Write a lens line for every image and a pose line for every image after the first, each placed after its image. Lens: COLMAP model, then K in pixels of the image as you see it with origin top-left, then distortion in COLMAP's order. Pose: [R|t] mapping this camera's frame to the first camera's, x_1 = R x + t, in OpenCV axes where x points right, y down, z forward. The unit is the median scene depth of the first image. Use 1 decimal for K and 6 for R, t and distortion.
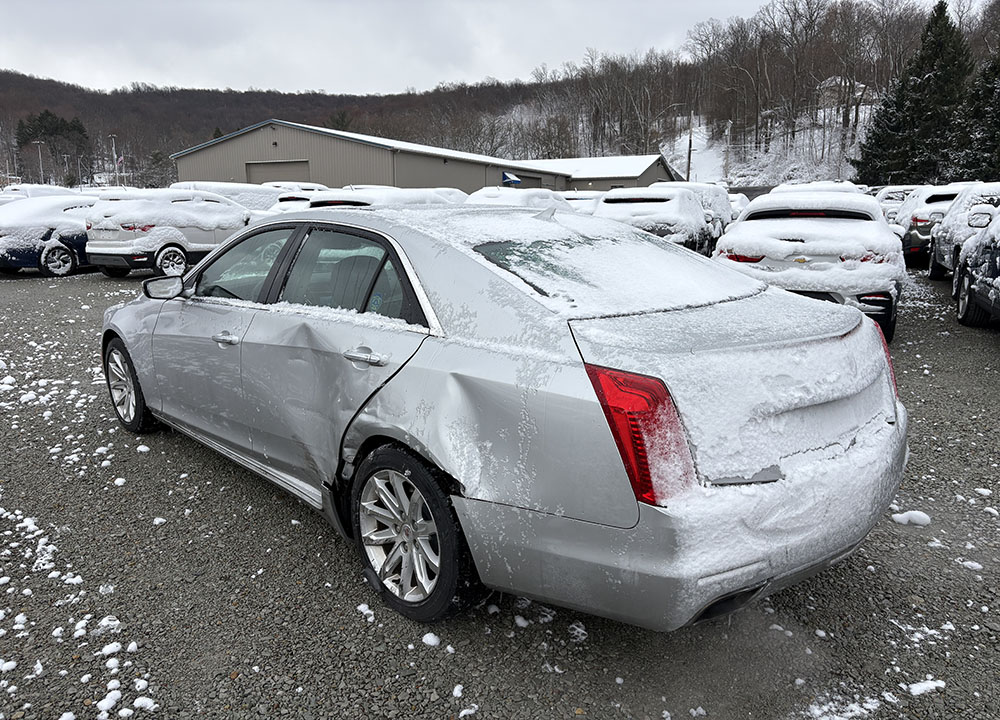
lens RADIAL K [[782.6, 0, 478.7], [0, 782.6, 358.7], [0, 0, 1]] dist [0.003213, -0.000799]
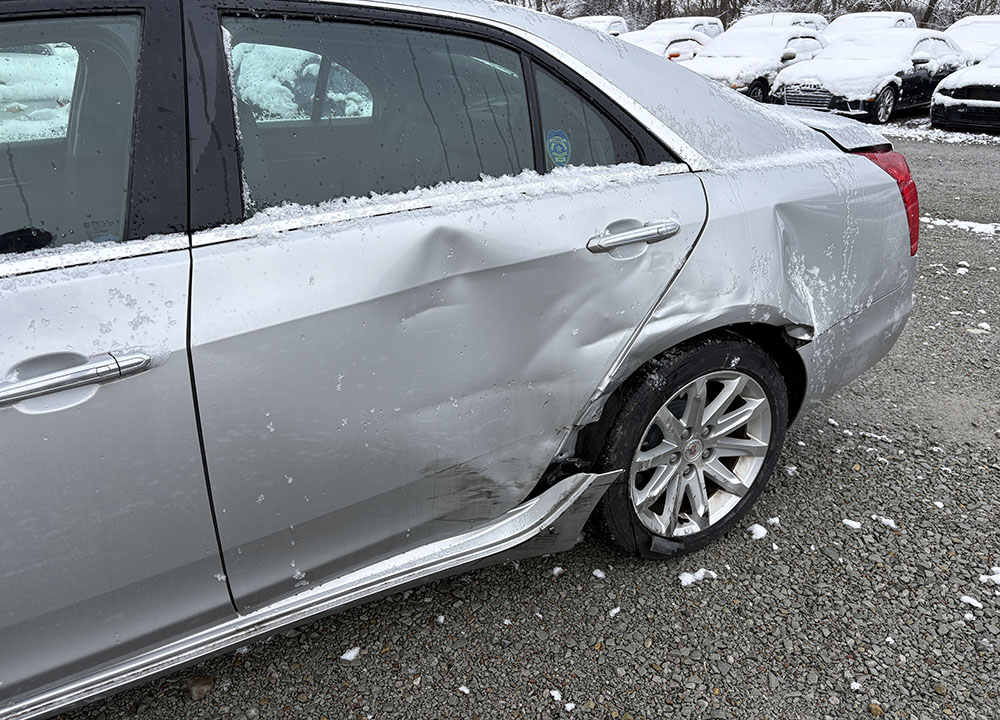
lens RADIAL K [[768.9, 0, 499.9], [0, 768.9, 382.0], [0, 0, 1]] dist [-0.001182, -0.001011]
pose [[0.190815, -0.392460, 0.899758, -0.720586], [0.204582, 0.912372, 0.354575, -0.126144], [-0.960071, 0.116416, 0.254385, 0.937231]]
